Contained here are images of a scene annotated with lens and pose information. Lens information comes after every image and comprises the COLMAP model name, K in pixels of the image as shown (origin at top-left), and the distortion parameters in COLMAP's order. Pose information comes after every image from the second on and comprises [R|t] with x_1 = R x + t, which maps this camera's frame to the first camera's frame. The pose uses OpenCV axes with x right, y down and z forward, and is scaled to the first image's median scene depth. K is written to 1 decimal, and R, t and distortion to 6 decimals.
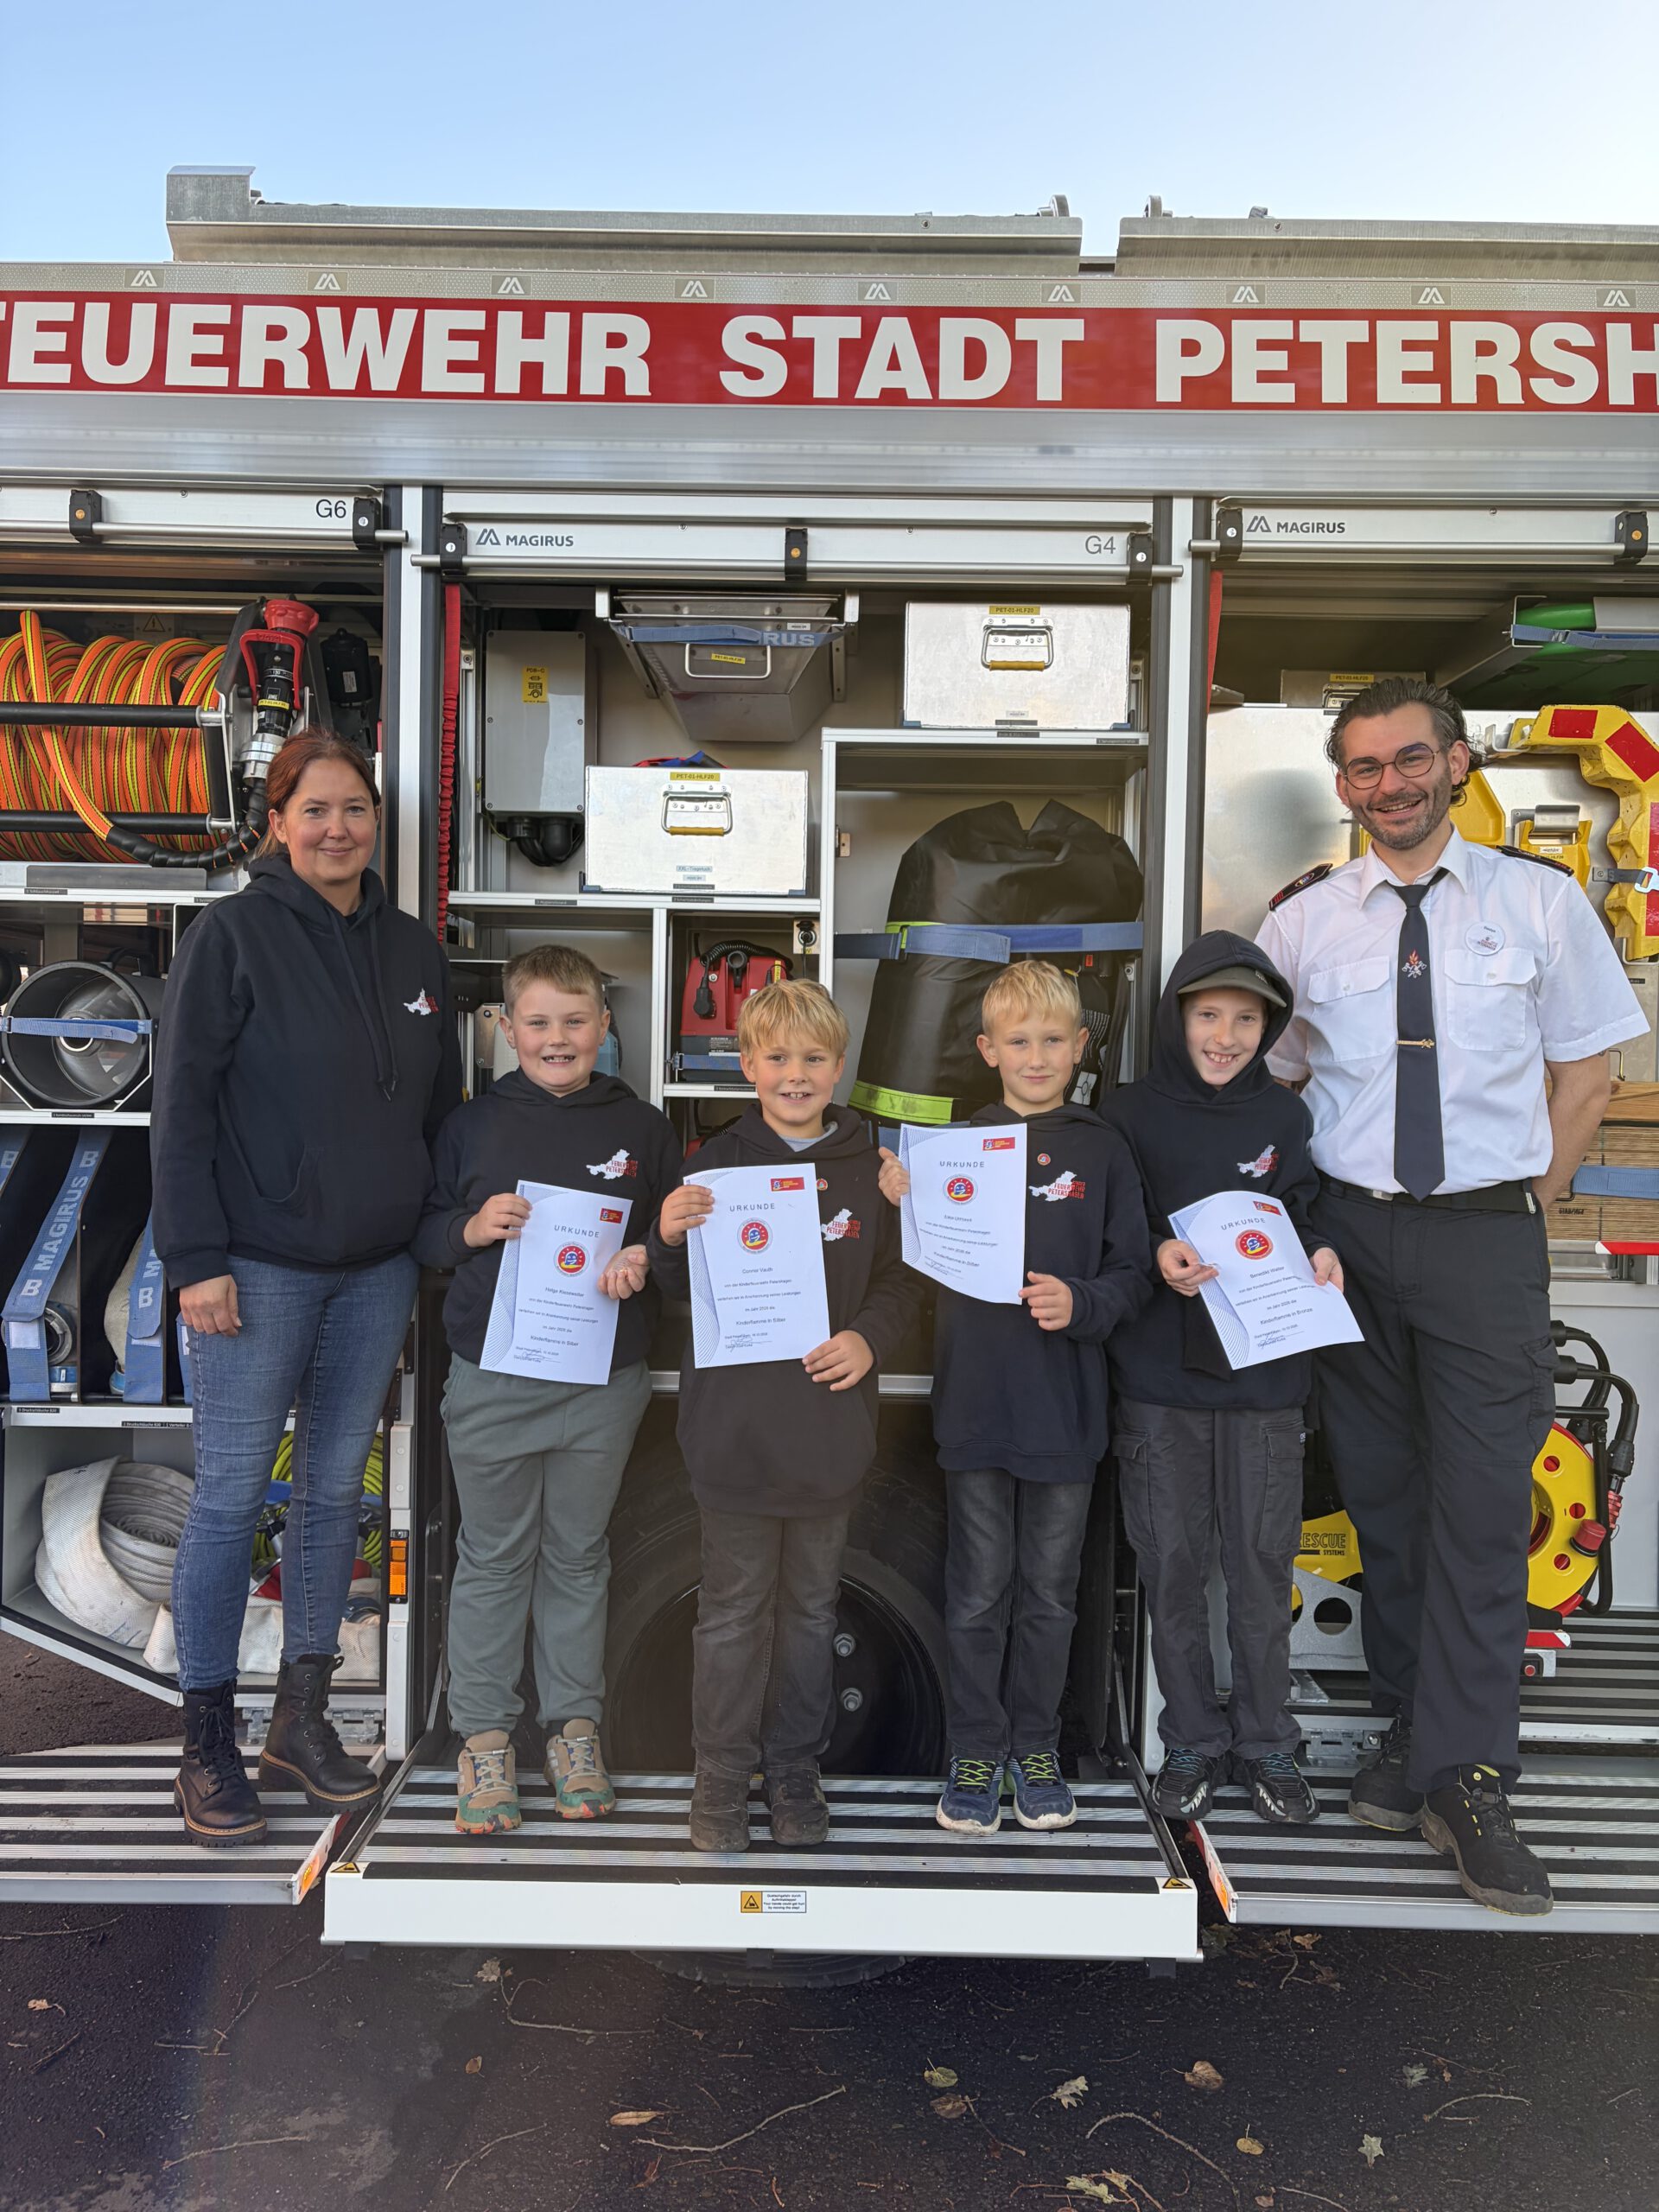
lens RADIAL K [[1673.6, 0, 828.0], [0, 1673.6, 1110.3], [0, 0, 1]] dist [0.043500, -0.044137]
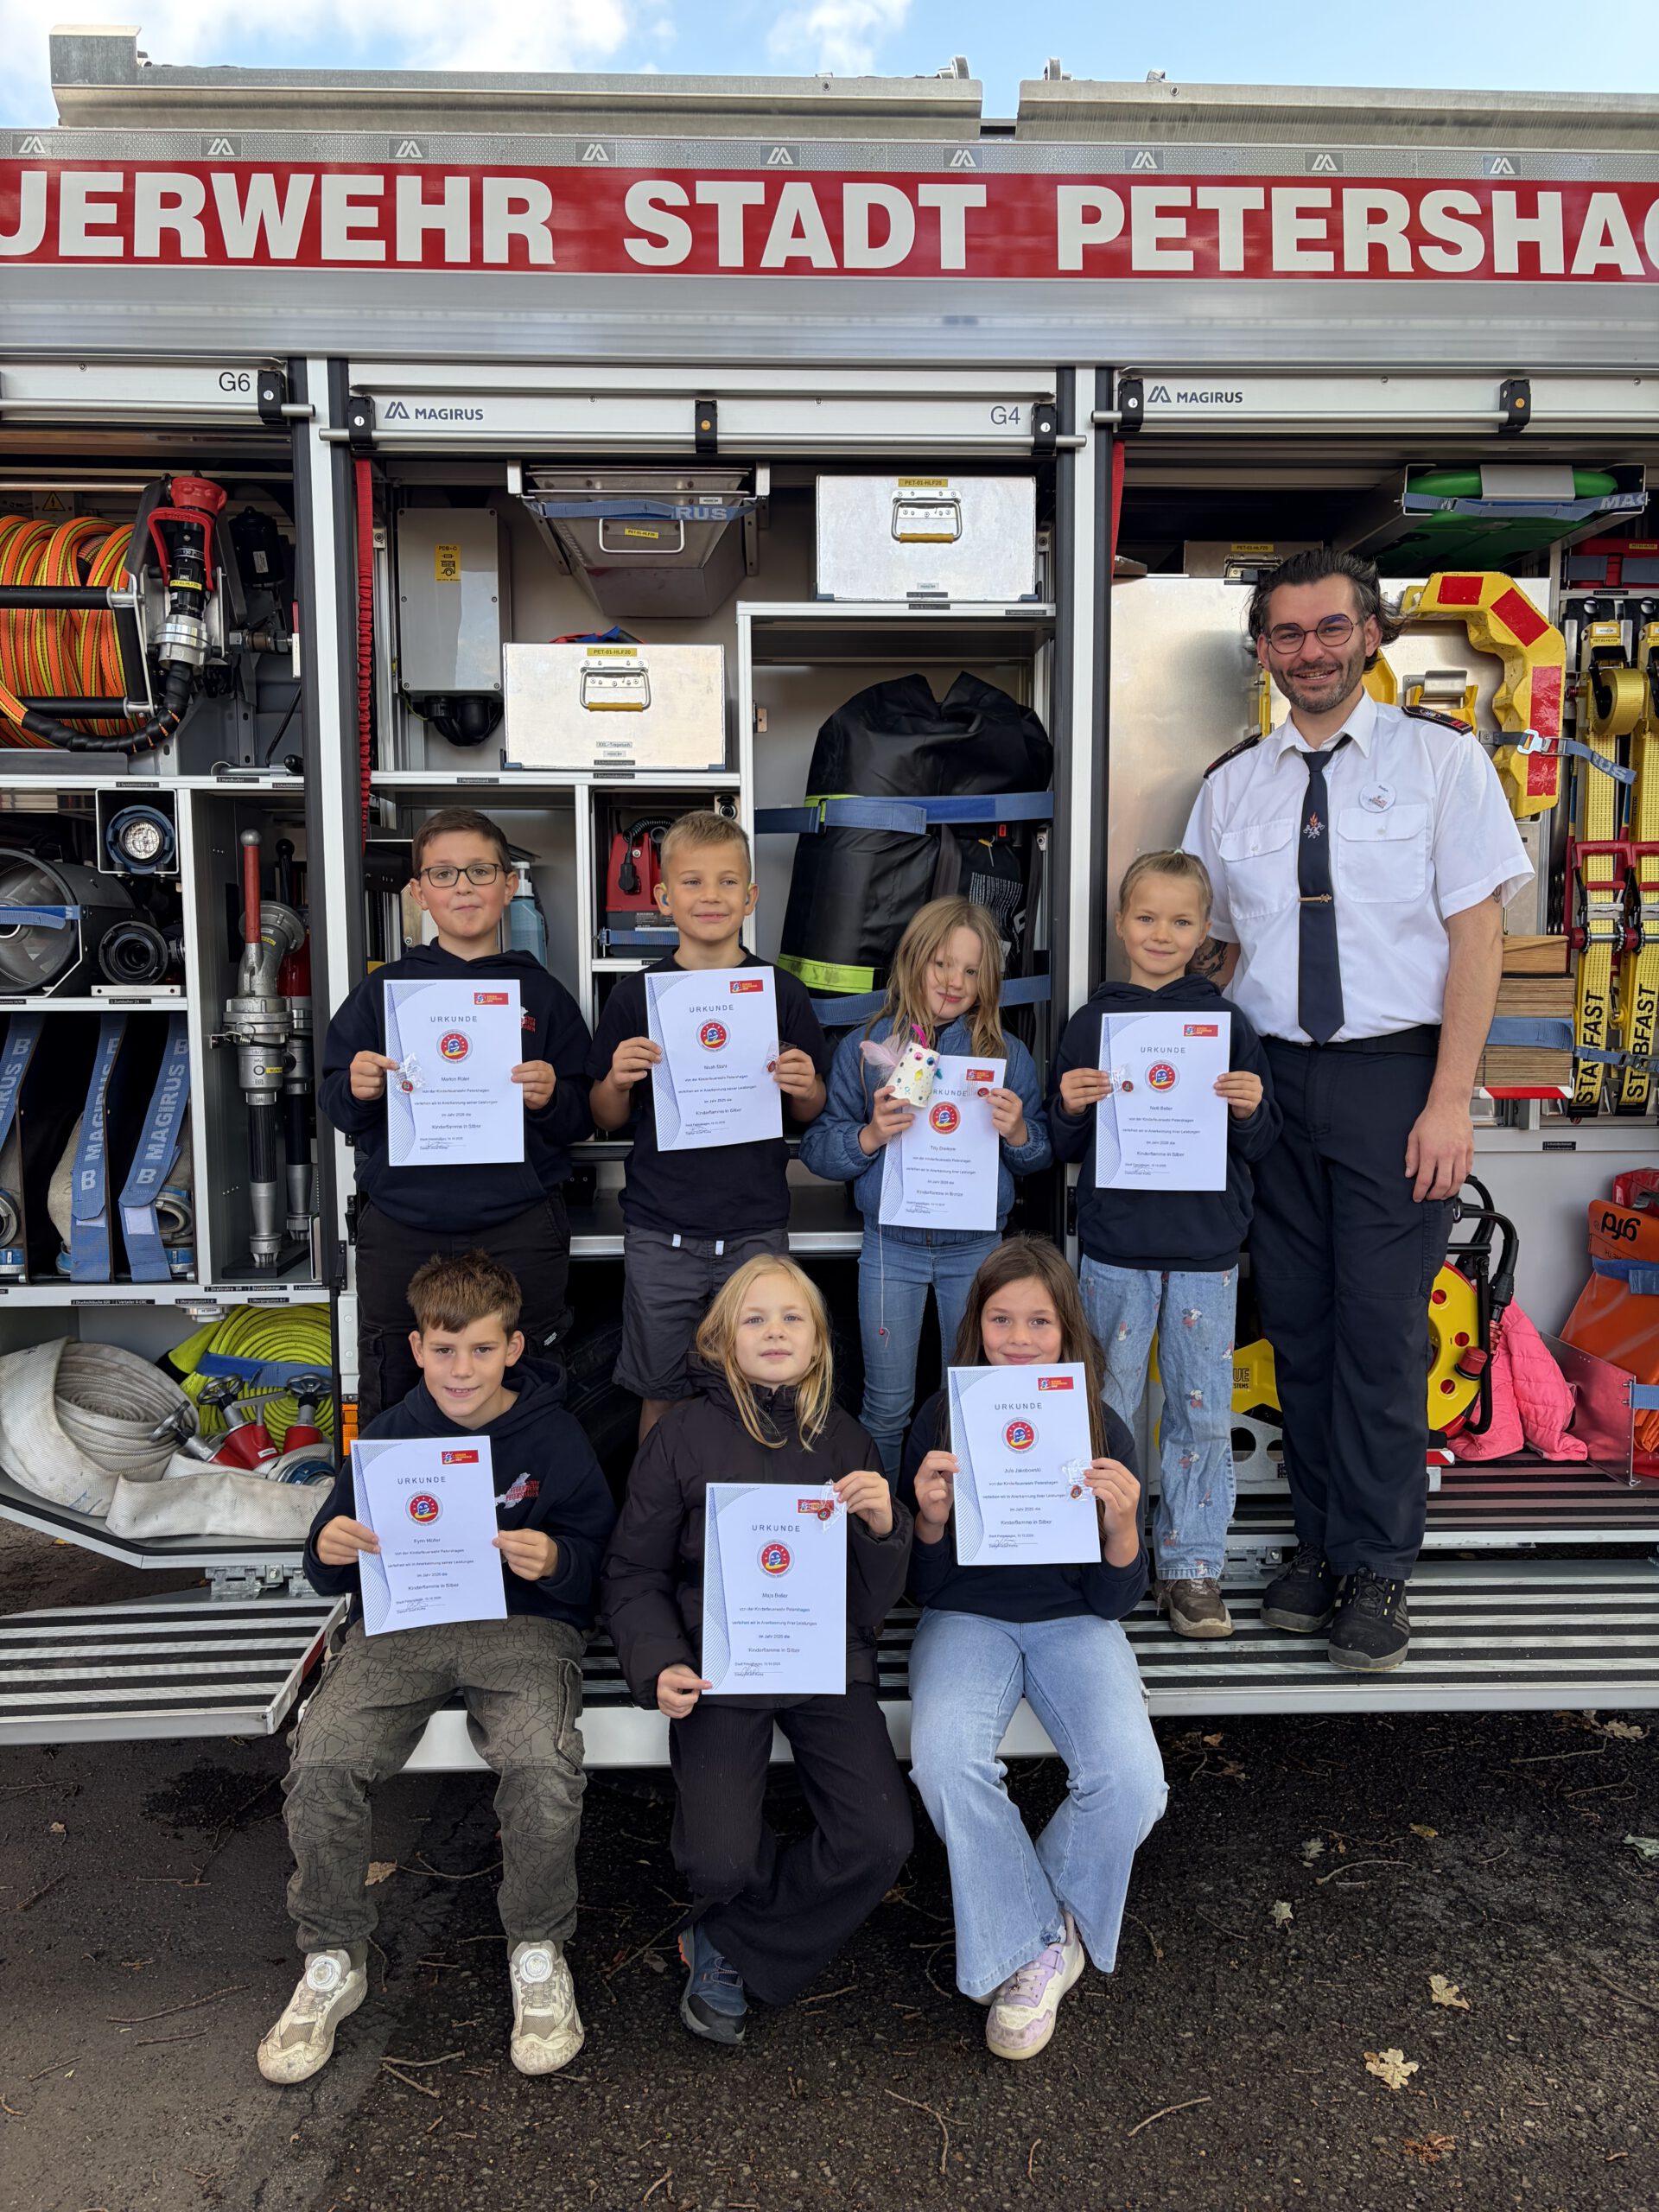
lens RADIAL K [[1673.6, 0, 832.9], [0, 1673.6, 1117.4], [0, 0, 1]] dist [0.043500, -0.044137]
pose [[0.998439, -0.026807, 0.048993, -0.003649], [0.023311, 0.997234, 0.070577, 0.012402], [-0.050749, -0.069325, 0.996302, -0.038014]]
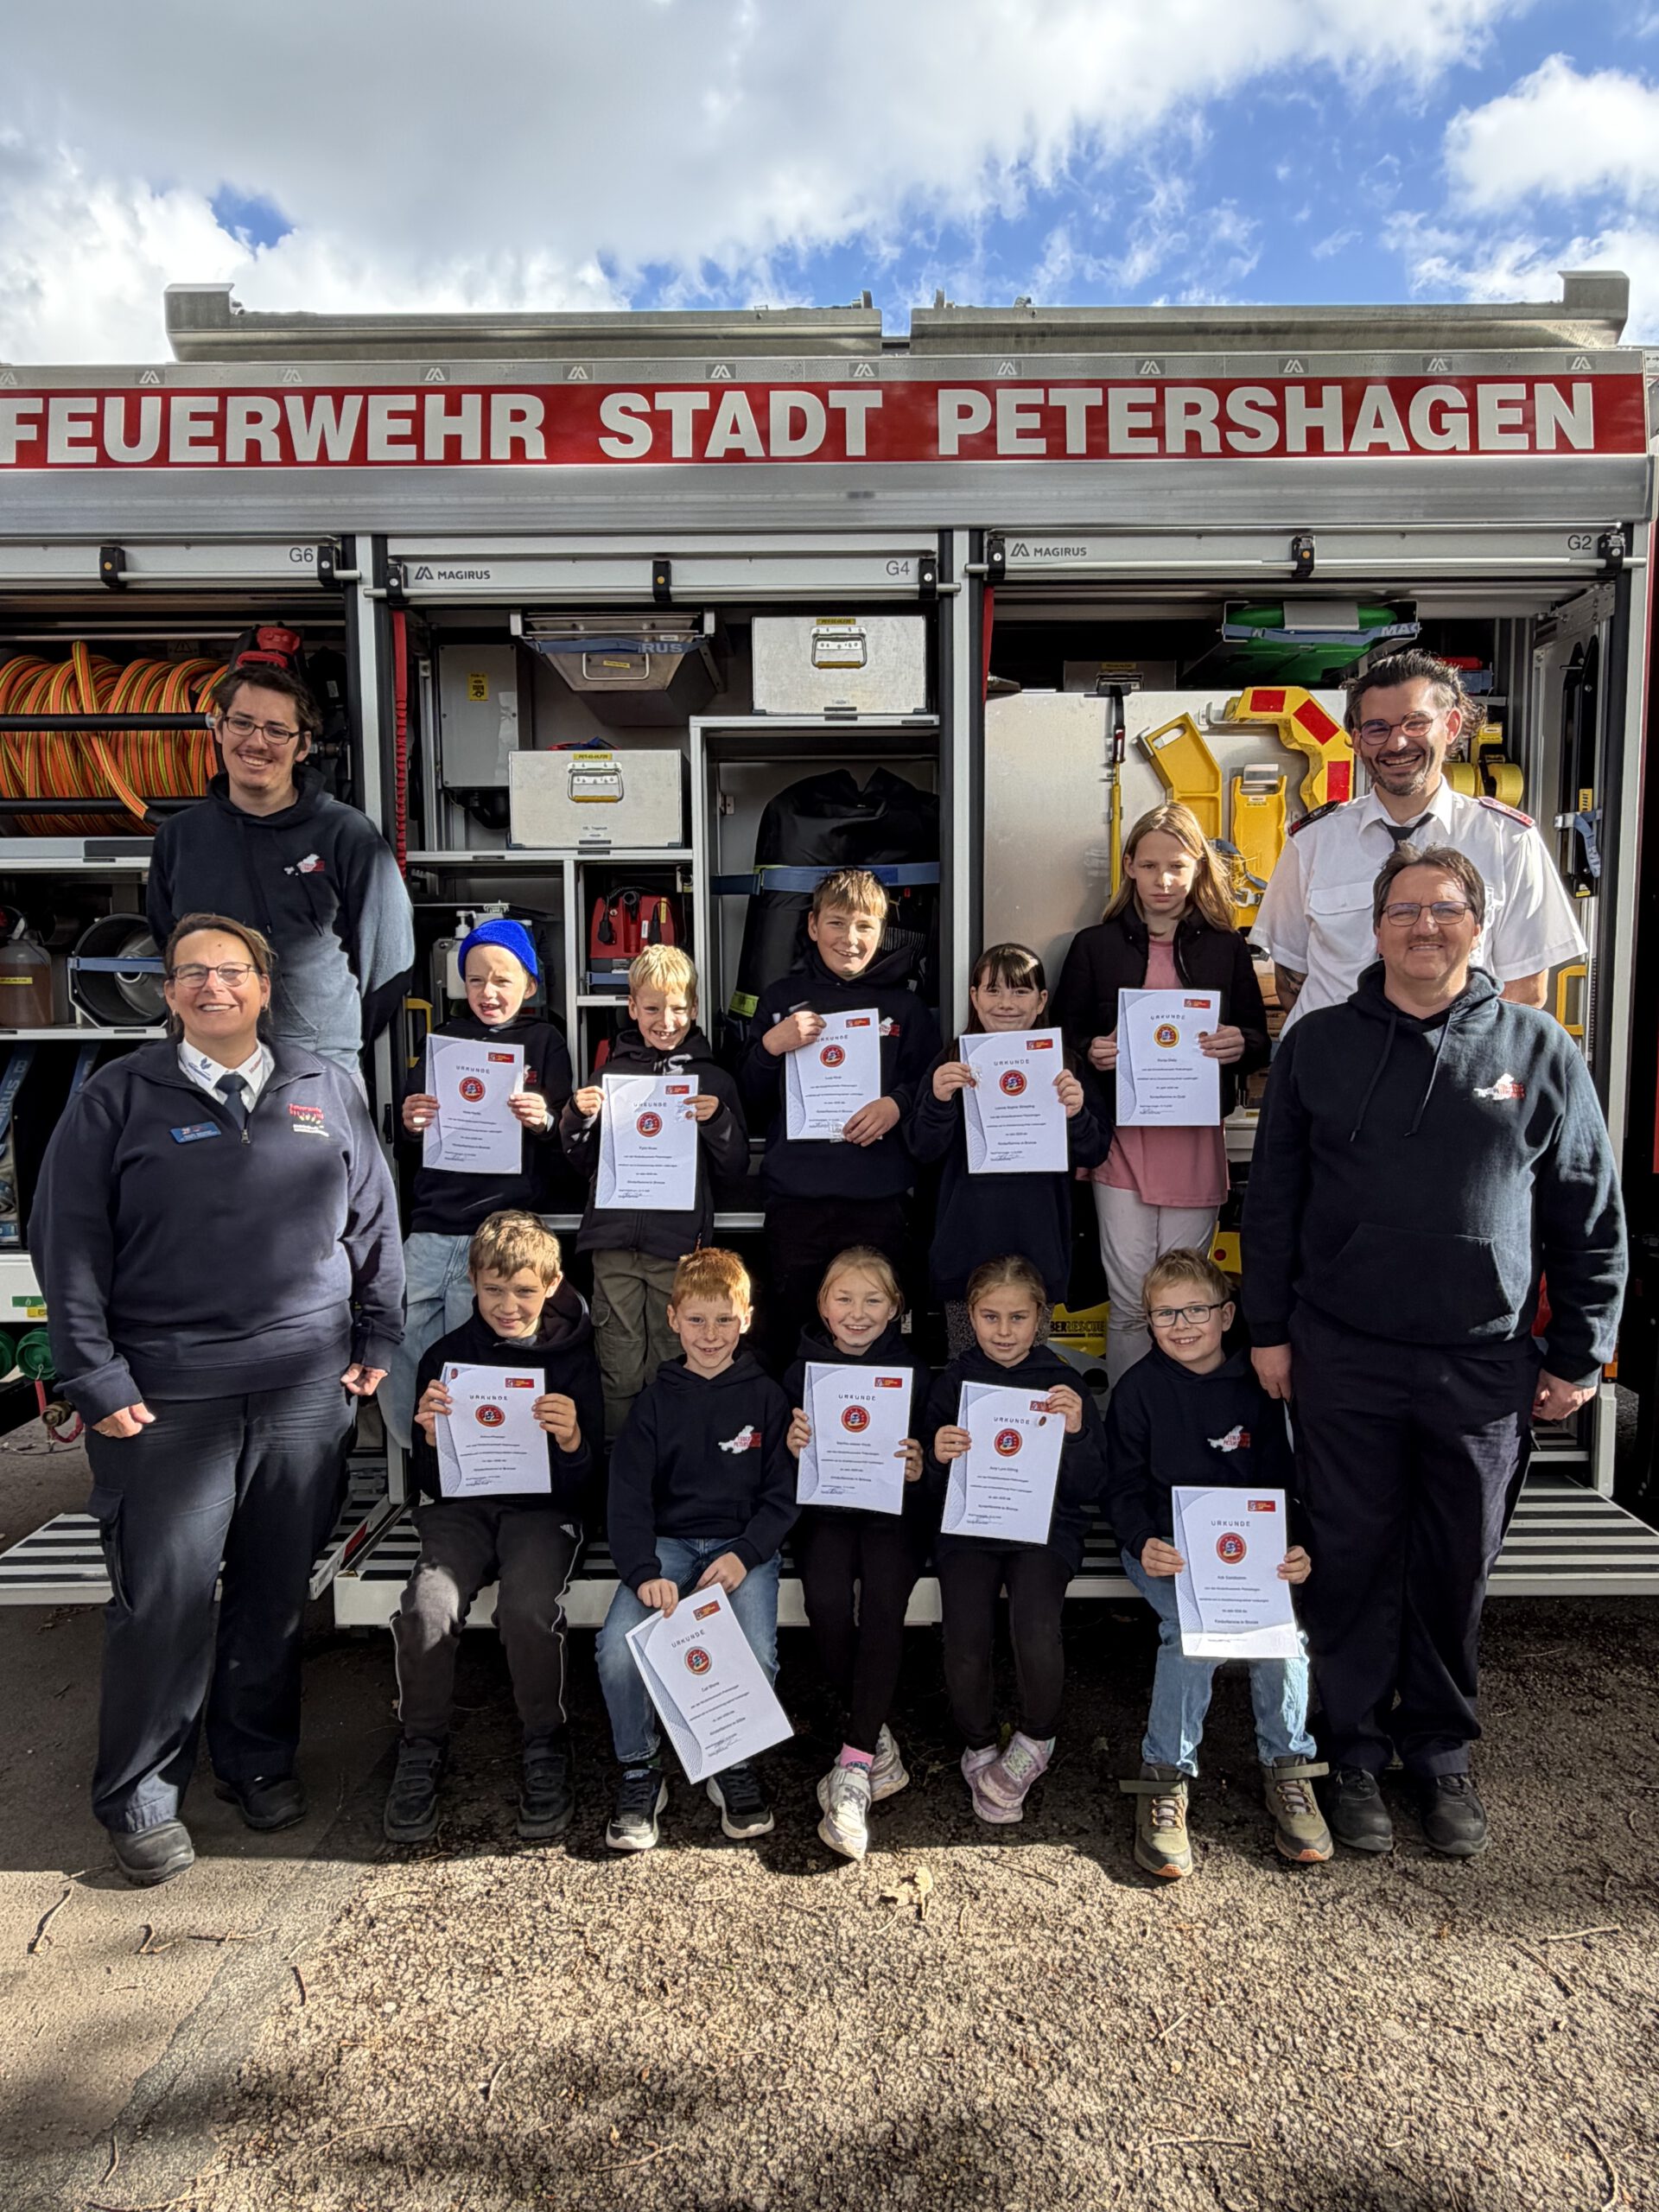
lens RADIAL K [[1391.3, 0, 834.1], [0, 1391.3, 1117.1], [0, 0, 1]] dist [-0.005679, -0.001896]
pose [[0.999659, -0.025590, 0.005258, 0.094722], [0.025185, 0.997479, 0.066348, 0.011687], [-0.006943, -0.066193, 0.997783, -0.091014]]
